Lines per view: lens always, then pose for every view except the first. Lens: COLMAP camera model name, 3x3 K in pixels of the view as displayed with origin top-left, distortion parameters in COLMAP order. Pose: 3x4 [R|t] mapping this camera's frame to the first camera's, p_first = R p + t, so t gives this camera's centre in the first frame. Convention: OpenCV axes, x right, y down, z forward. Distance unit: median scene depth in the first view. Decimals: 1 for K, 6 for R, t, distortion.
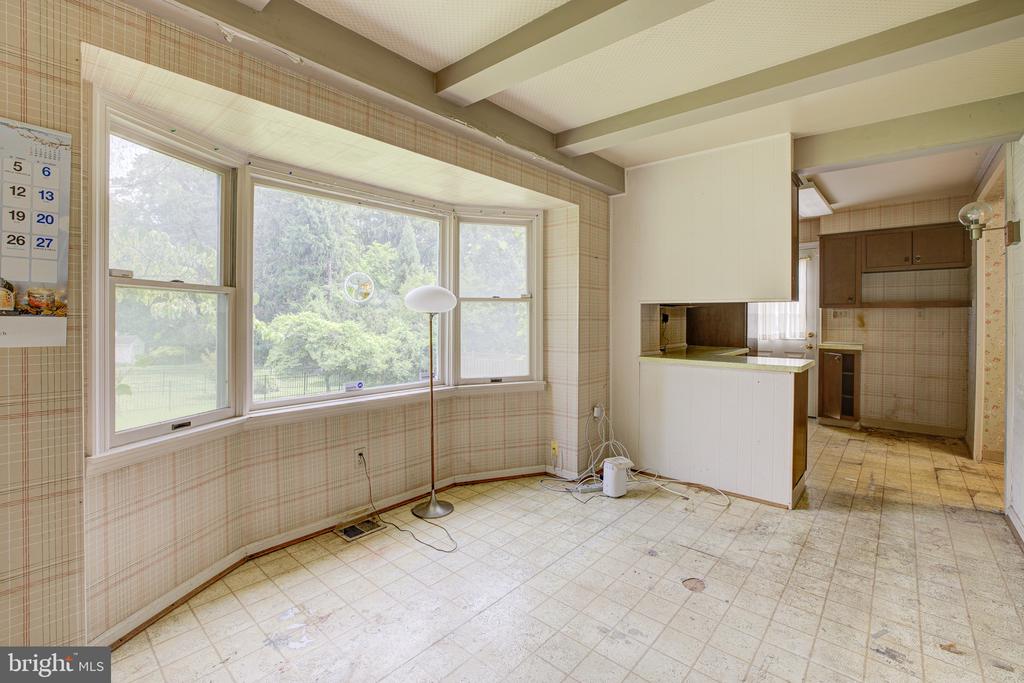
lens RADIAL K [[453.5, 0, 512.1], [0, 453.5, 317.8], [0, 0, 1]] dist [-0.000098, -0.000033]
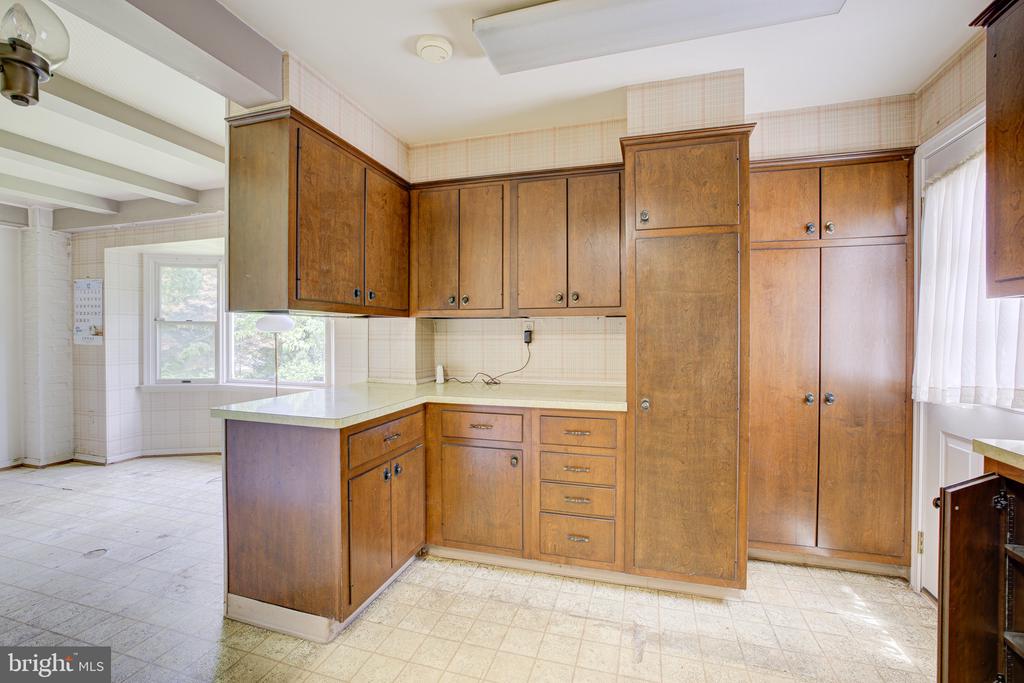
lens RADIAL K [[430.3, 0, 512.0], [0, 430.3, 341.5], [0, 0, 1]] dist [-0.000369, -0.000028]
pose [[0.400513, 0.006395, -0.916269, 1.955769], [-0.002711, 0.999980, 0.005795, 0.007899], [0.916287, 0.000163, 0.400523, 1.602607]]
